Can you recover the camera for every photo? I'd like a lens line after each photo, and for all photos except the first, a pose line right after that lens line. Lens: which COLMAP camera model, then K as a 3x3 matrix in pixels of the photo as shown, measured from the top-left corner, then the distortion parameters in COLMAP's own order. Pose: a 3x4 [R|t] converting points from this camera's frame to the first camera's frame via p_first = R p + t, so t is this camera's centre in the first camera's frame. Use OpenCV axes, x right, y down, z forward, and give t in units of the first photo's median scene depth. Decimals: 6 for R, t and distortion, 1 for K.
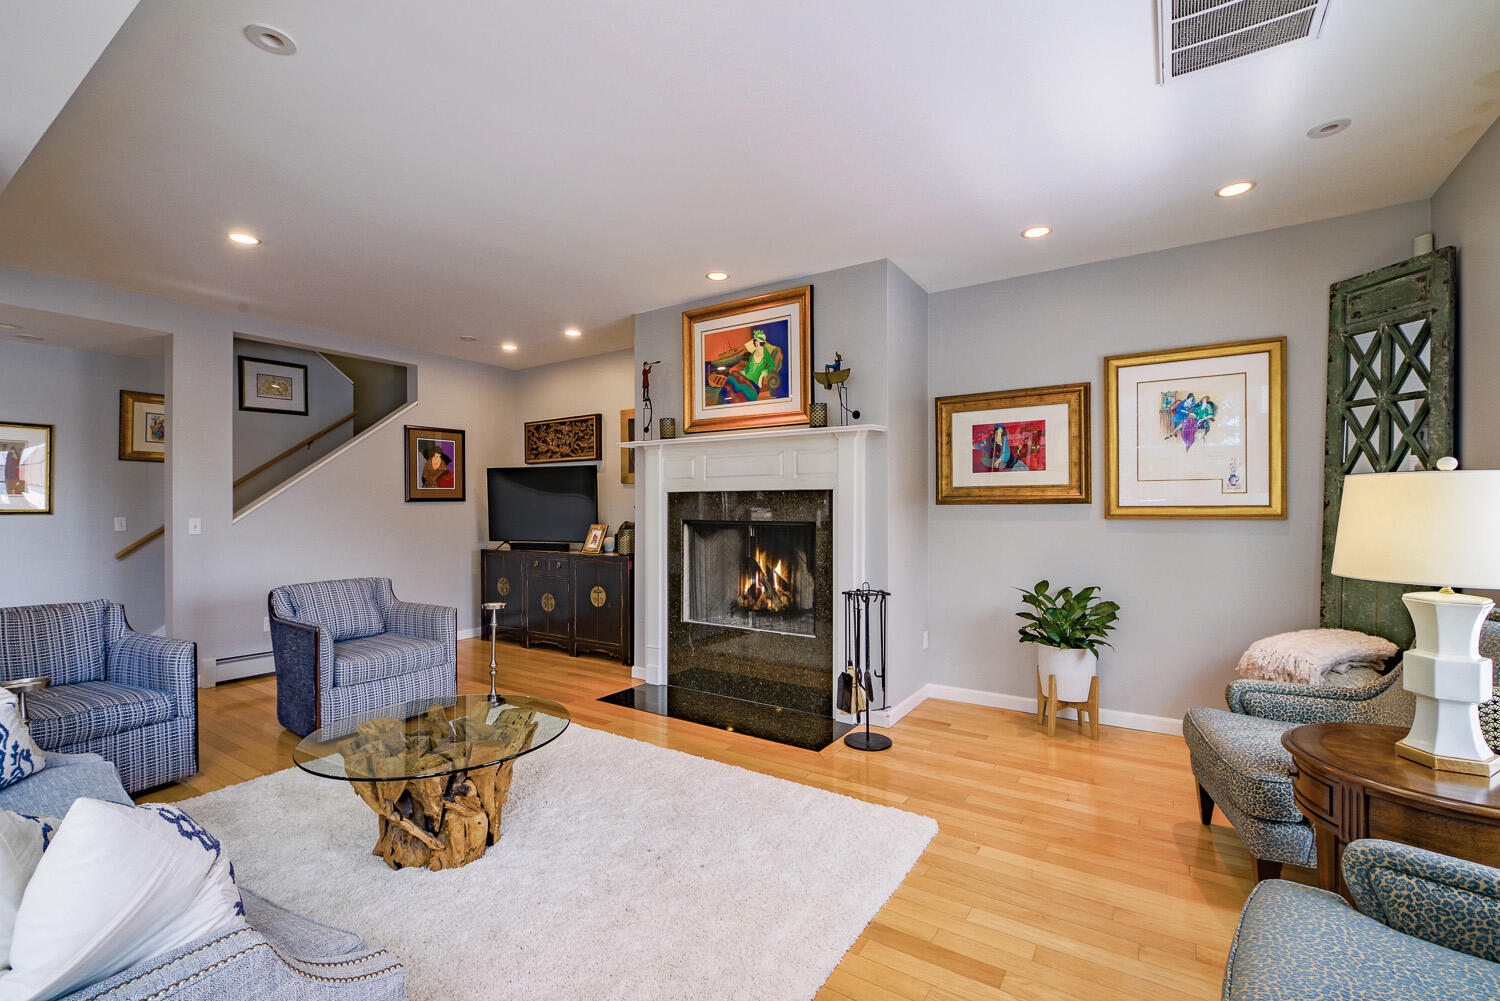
lens RADIAL K [[647.9, 0, 751.8], [0, 647.9, 499.1], [0, 0, 1]] dist [-0.007153, -0.000589]
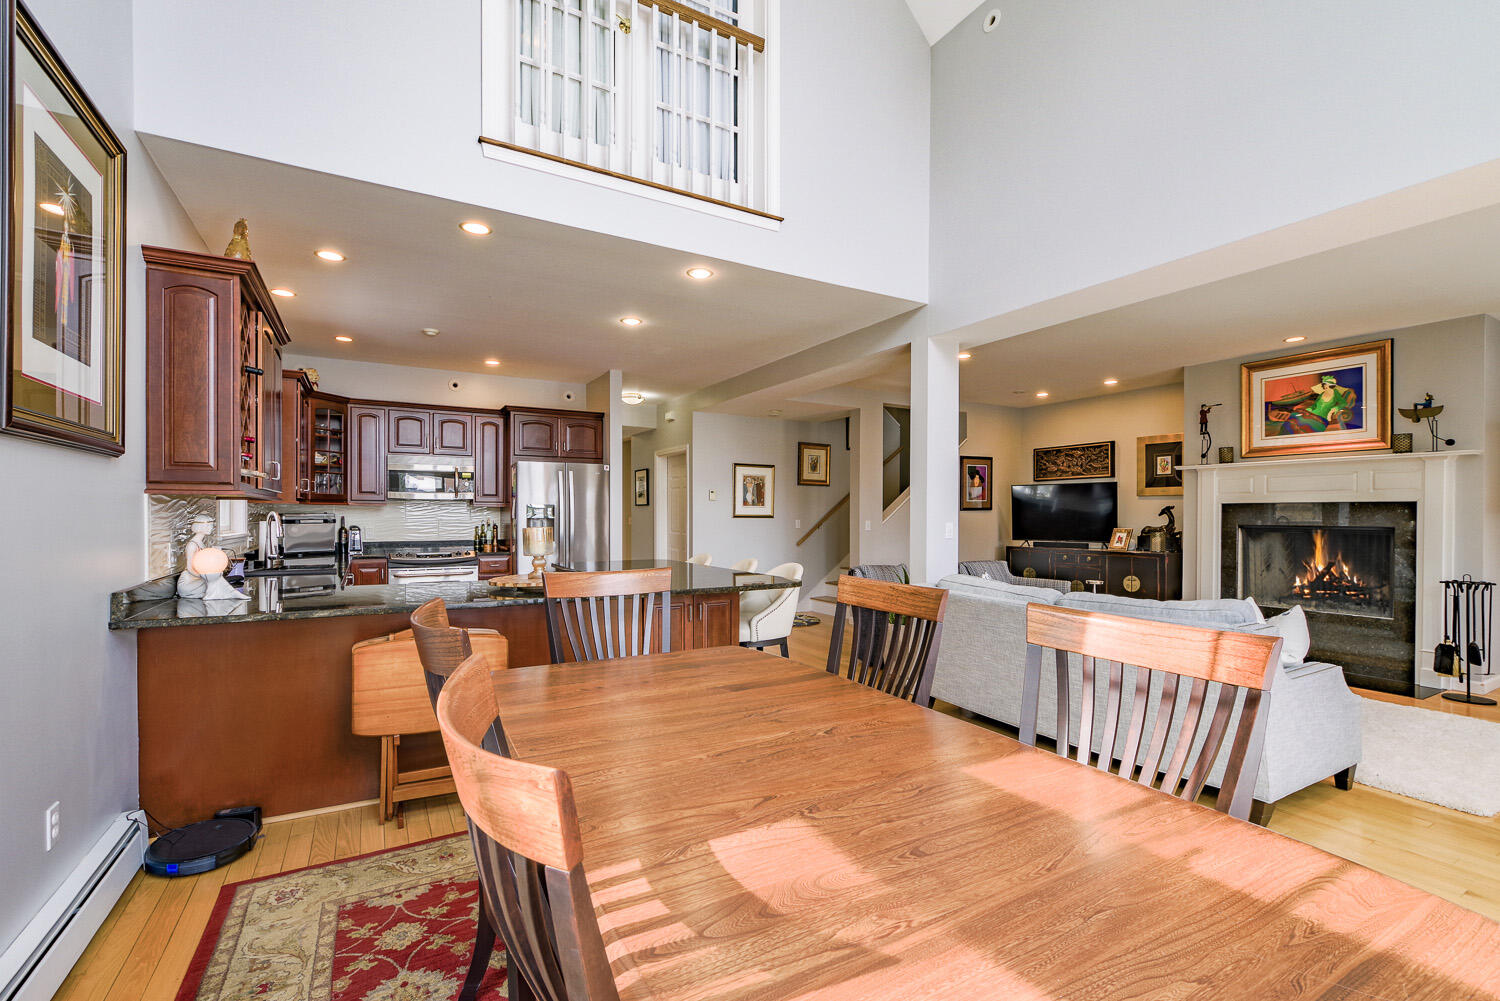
lens RADIAL K [[647.9, 0, 747.4], [0, 647.9, 514.5], [0, 0, 1]] dist [-0.007153, -0.000589]
pose [[0.890347, 0.003766, -0.455267, -0.411564], [0.002215, 0.999918, 0.012602, -0.007881], [0.455277, -0.012228, 0.890266, -0.619555]]
